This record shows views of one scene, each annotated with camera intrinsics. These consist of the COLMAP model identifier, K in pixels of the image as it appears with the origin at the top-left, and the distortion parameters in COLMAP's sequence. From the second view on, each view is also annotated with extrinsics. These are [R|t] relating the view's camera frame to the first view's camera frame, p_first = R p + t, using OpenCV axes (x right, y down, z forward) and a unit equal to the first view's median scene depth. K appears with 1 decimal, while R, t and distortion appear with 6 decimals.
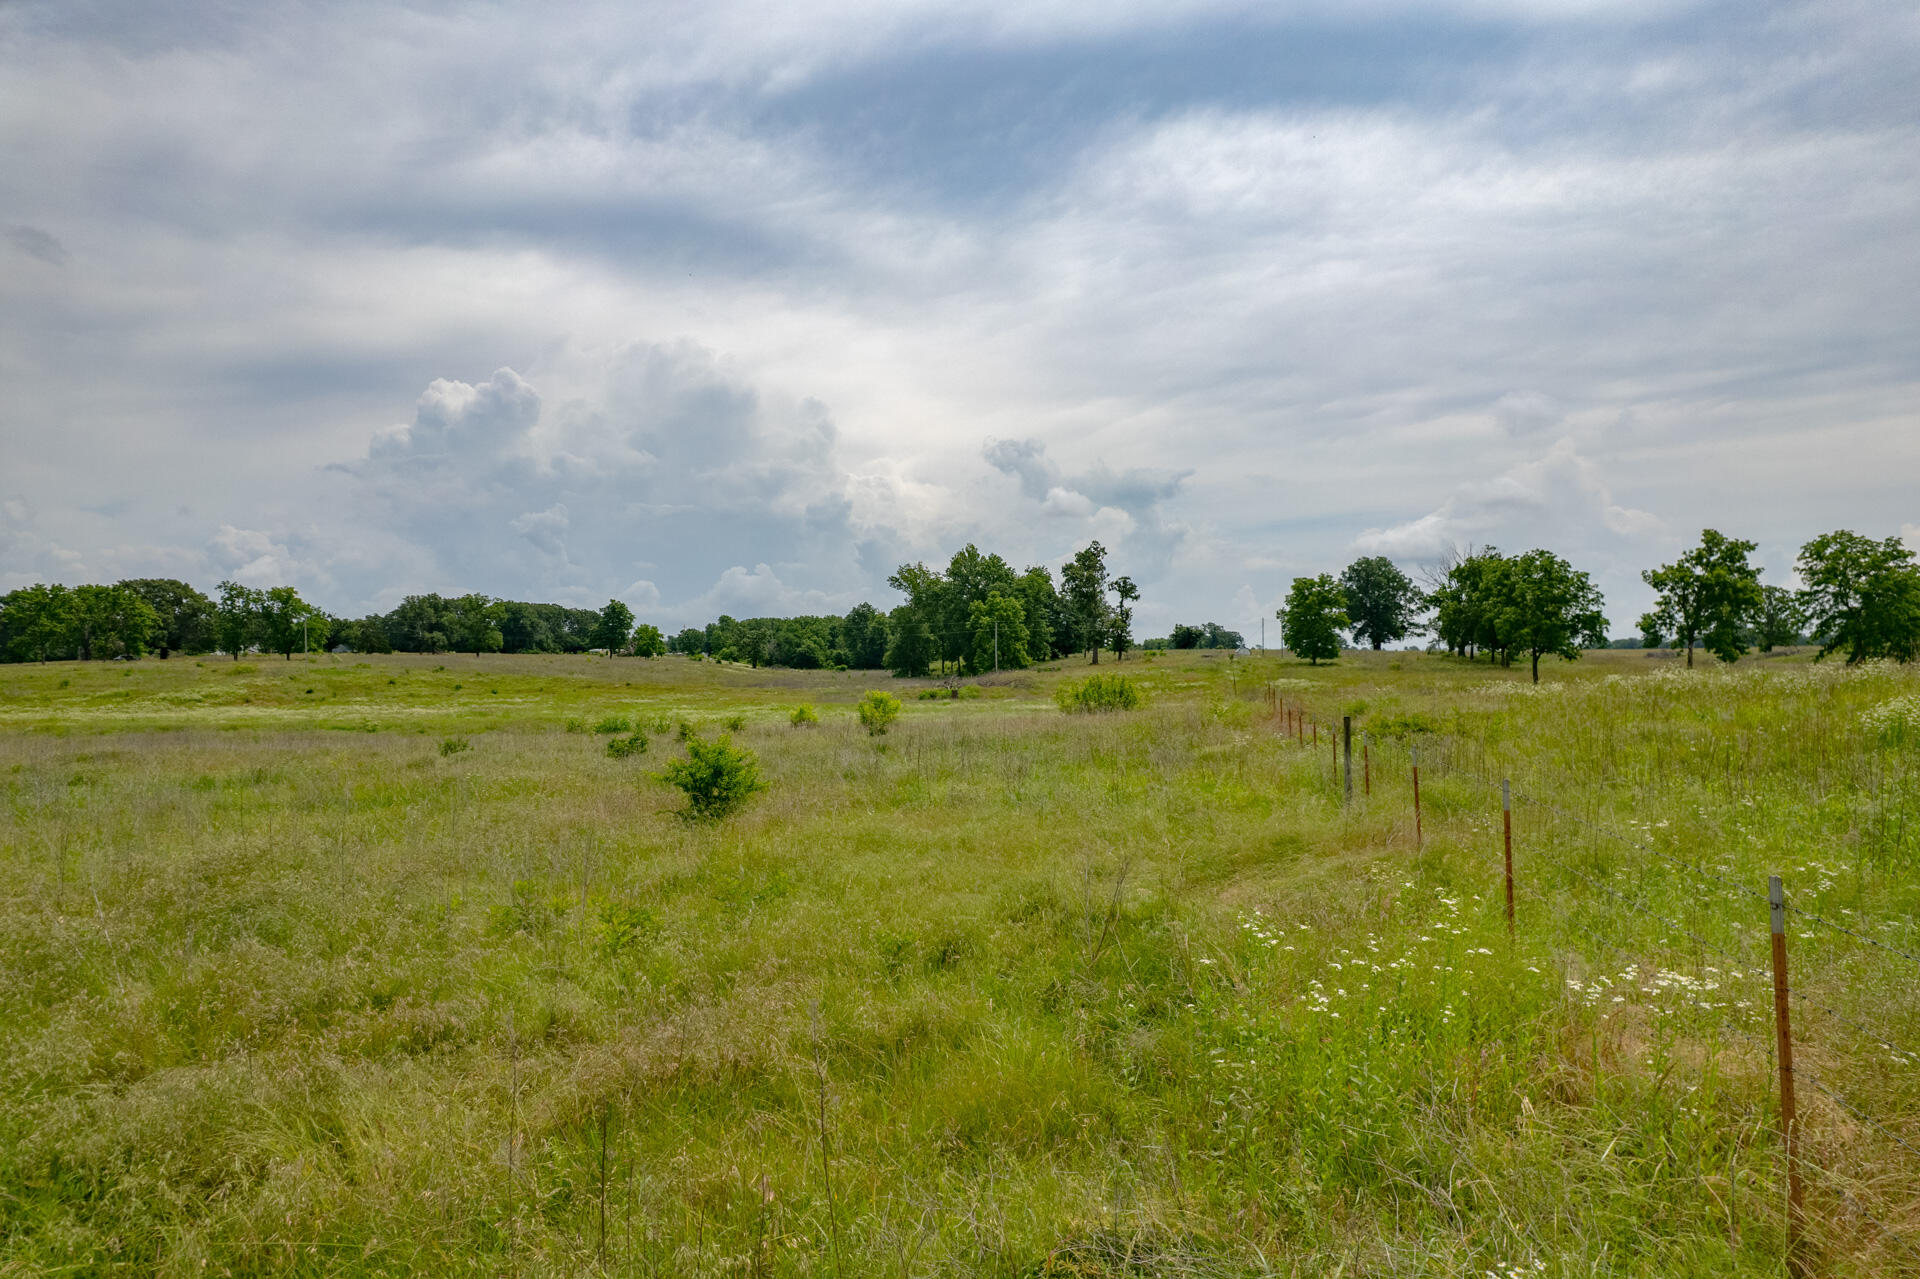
lens RADIAL K [[1234.8, 0, 979.9], [0, 1234.8, 671.6], [0, 0, 1]] dist [-0.075632, 0.067511]
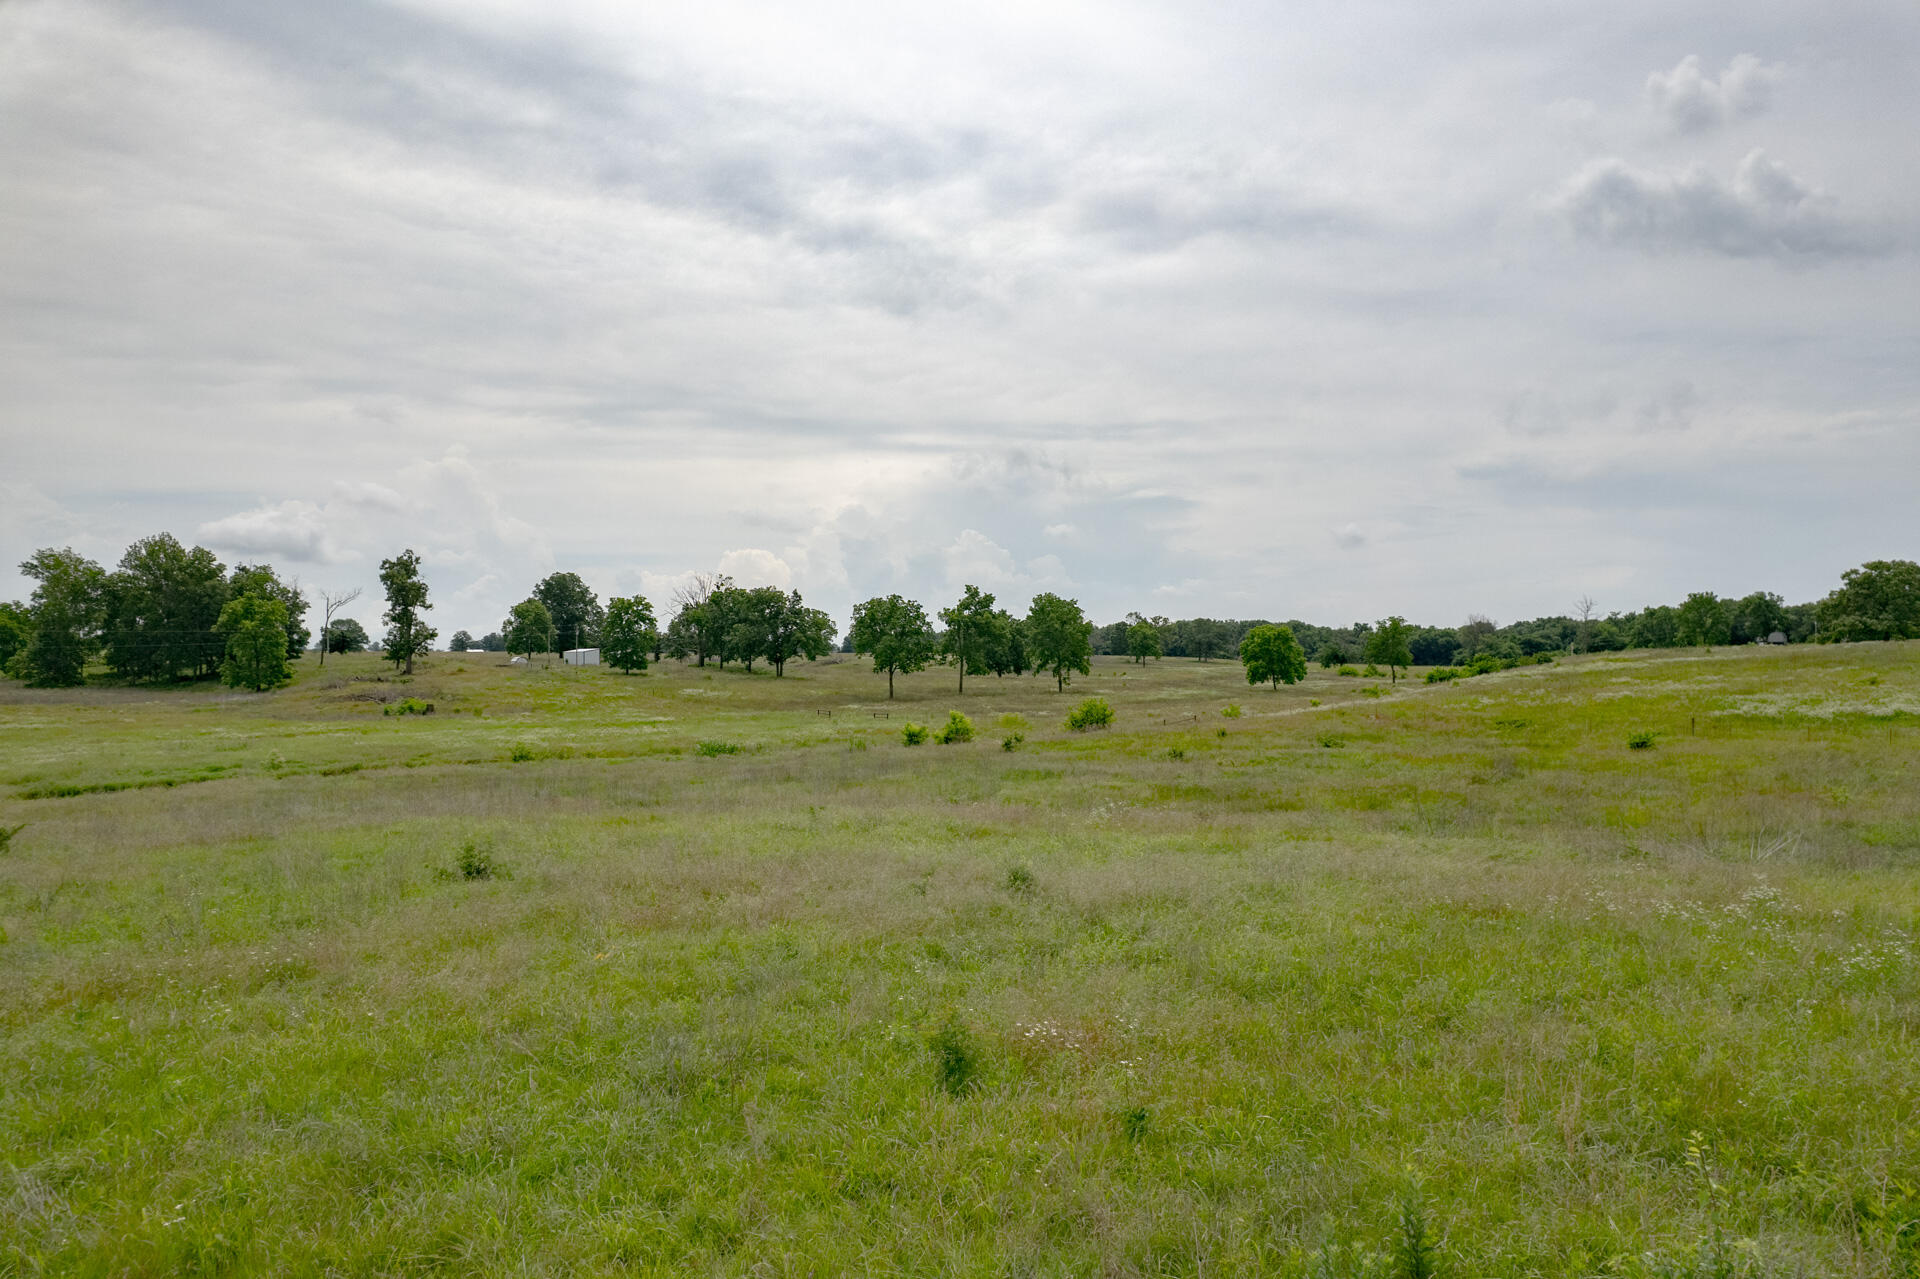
lens RADIAL K [[1234.8, 0, 968.4], [0, 1234.8, 602.2], [0, 0, 1]] dist [-0.075632, 0.067511]
pose [[0.642240, 0.038561, 0.765533, -0.288850], [0.001414, 0.998672, -0.051491, -0.007873], [-0.766503, 0.034152, 0.641332, -0.004688]]
